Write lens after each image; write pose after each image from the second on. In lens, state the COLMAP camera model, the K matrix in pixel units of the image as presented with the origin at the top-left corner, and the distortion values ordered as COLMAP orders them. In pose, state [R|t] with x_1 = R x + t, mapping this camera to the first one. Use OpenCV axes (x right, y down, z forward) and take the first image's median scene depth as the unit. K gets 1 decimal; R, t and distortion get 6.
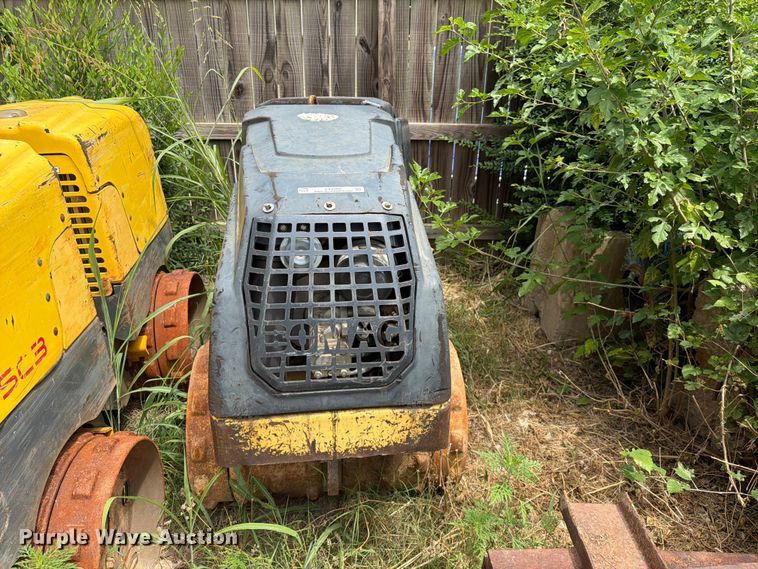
lens RADIAL K [[529.9, 0, 379.0], [0, 529.9, 284.5], [0, 0, 1]] dist [0.080345, -0.097980]
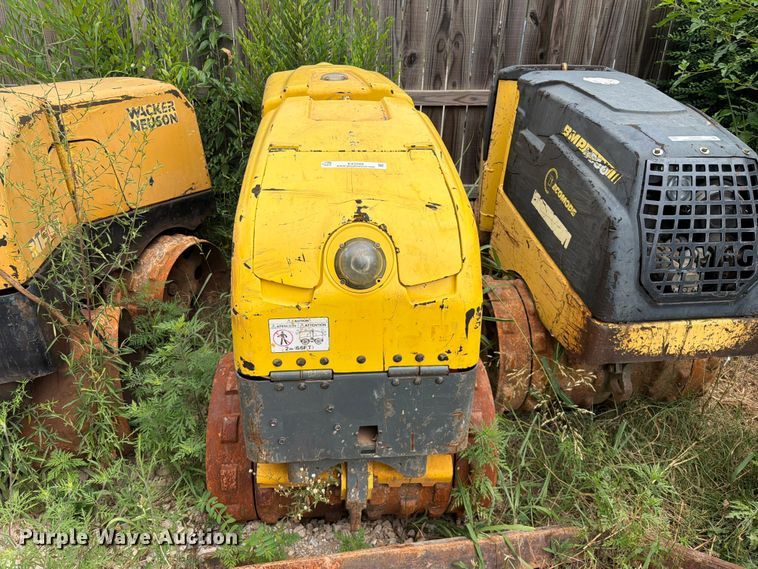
lens RADIAL K [[529.9, 0, 379.0], [0, 529.9, 284.5], [0, 0, 1]] dist [0.080345, -0.097980]
pose [[0.999691, 0.006849, 0.023908, -0.838380], [-0.007858, 0.999070, 0.042393, 0.109470], [-0.023595, -0.042567, 0.998815, -0.228432]]
